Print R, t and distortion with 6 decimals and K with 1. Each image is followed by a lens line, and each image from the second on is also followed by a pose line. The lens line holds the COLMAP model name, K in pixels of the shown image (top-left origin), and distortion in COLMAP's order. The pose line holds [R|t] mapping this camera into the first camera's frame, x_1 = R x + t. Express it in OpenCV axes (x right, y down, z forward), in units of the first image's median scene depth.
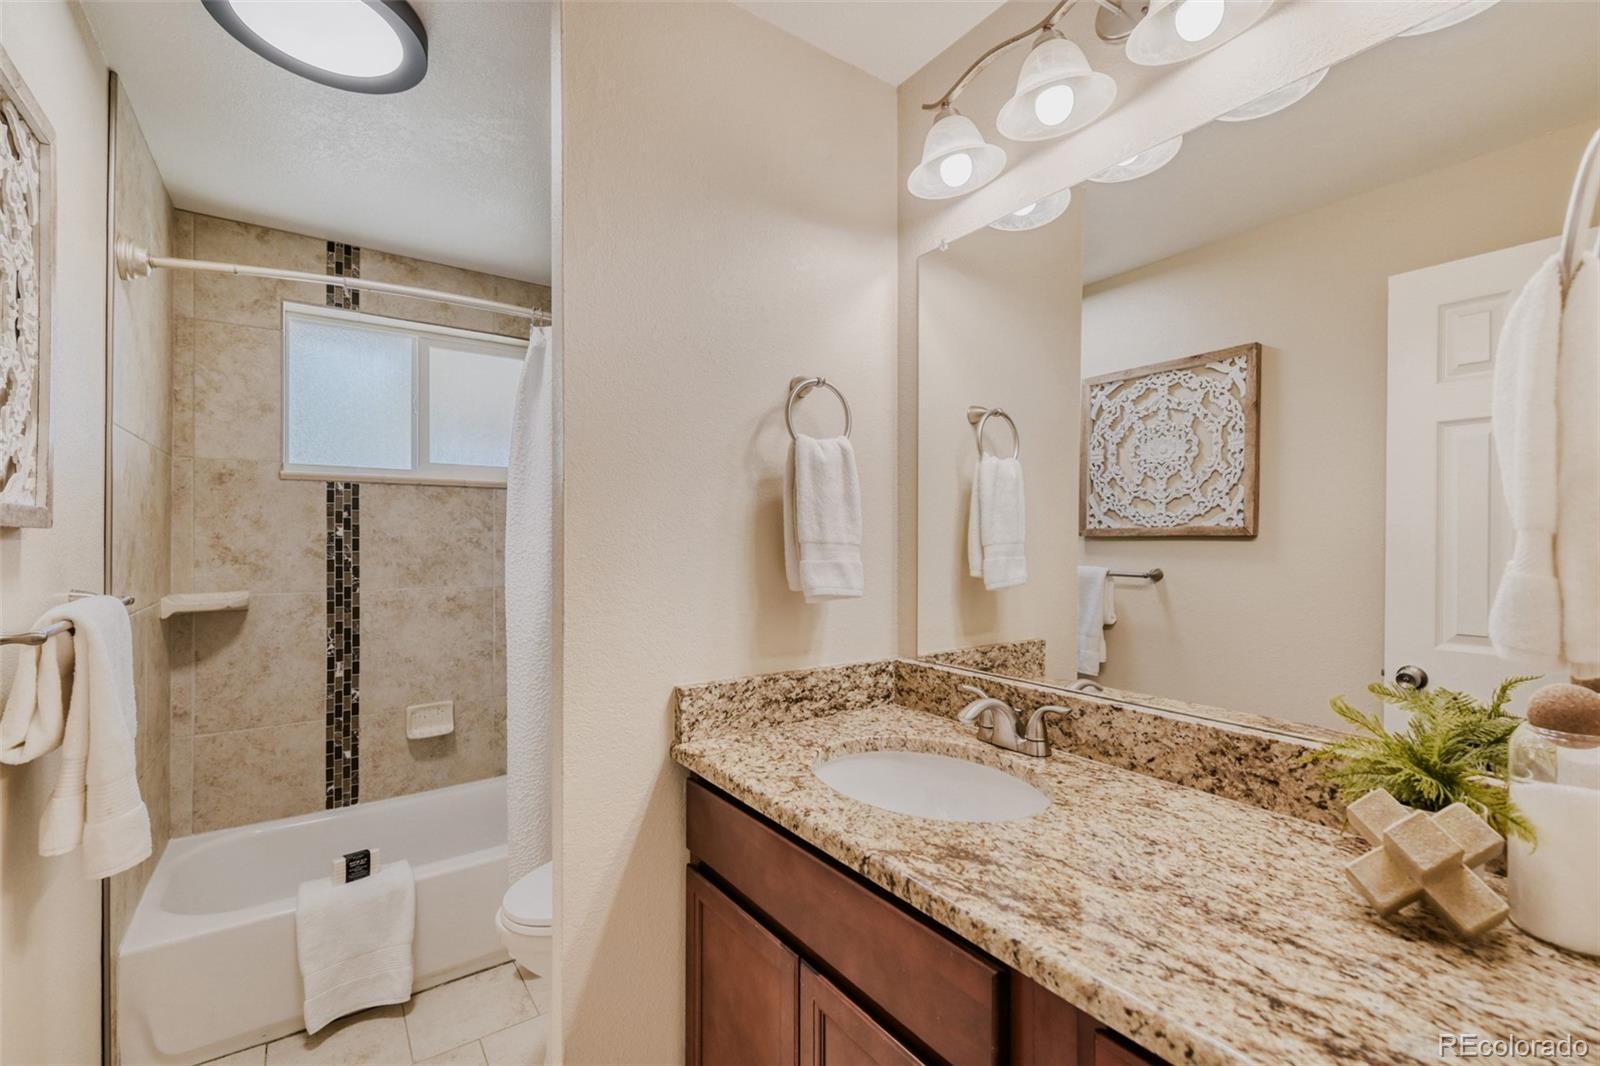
lens RADIAL K [[692.0, 0, 817.2], [0, 692.0, 532.0], [0, 0, 1]] dist [-0.010315, -0.002803]
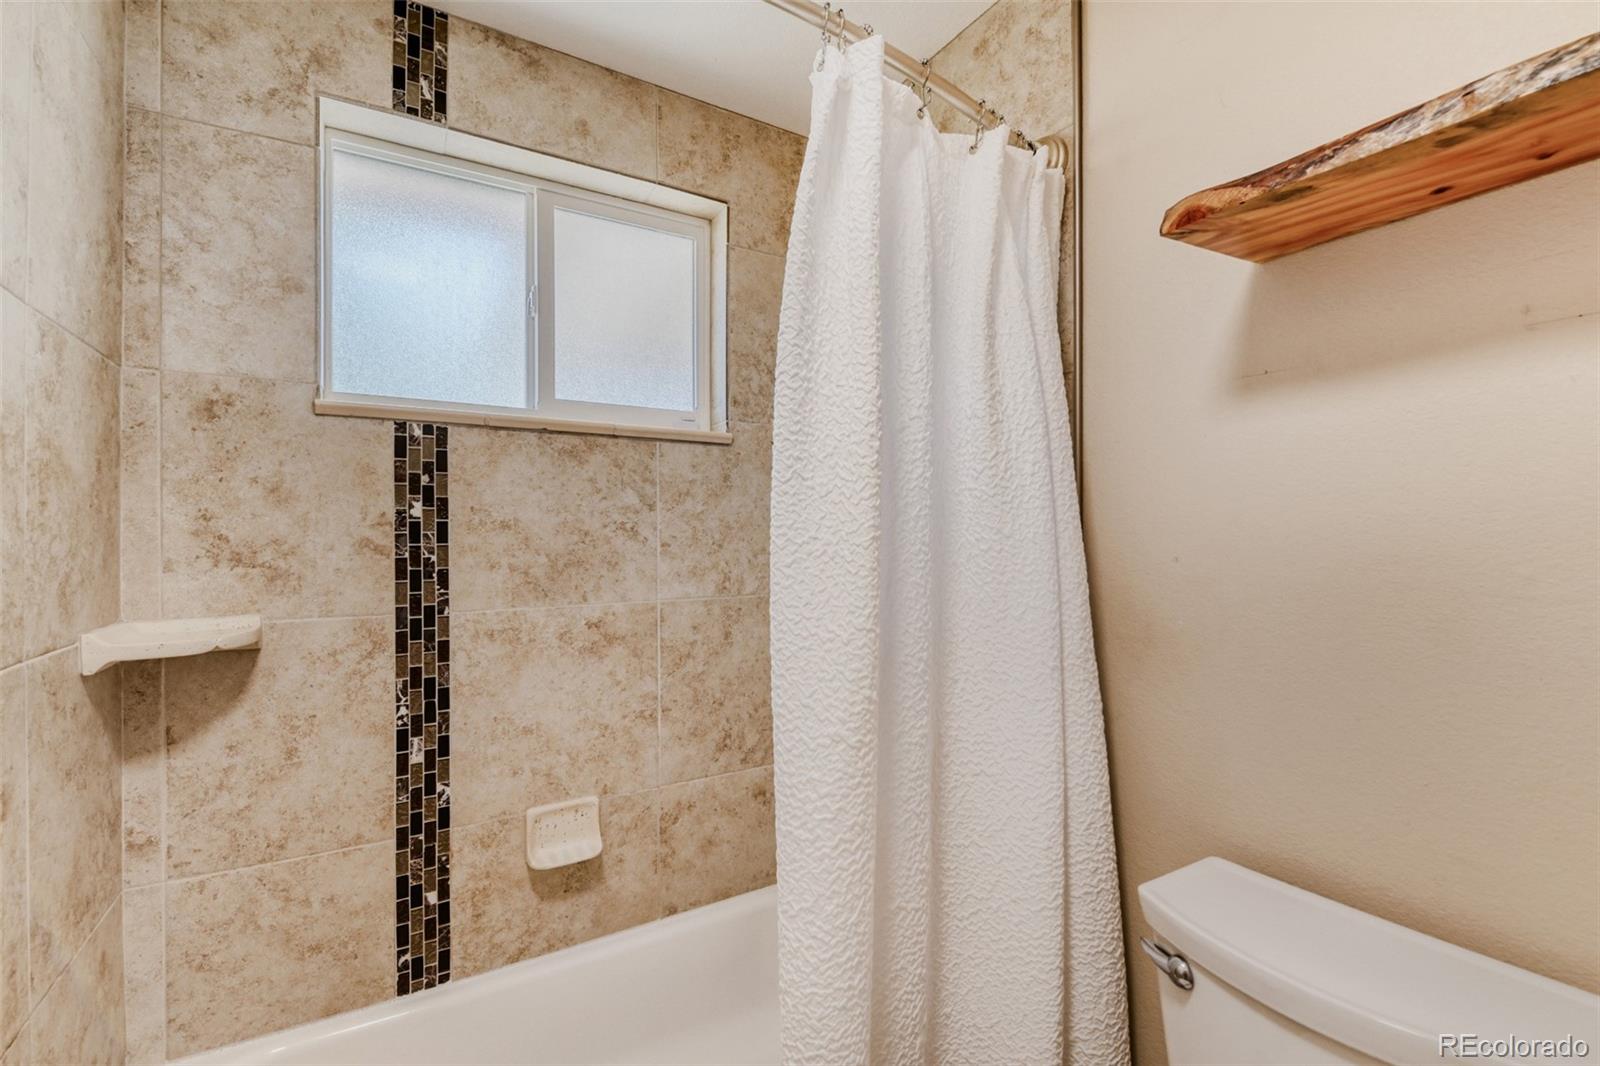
lens RADIAL K [[692.0, 0, 798.5], [0, 692.0, 536.2], [0, 0, 1]] dist [-0.010315, -0.002803]
pose [[0.994746, 0.004712, -0.102261, -0.325498], [-0.003029, 0.999858, 0.016599, 0.011527], [0.102325, -0.016202, 0.994619, 0.471408]]
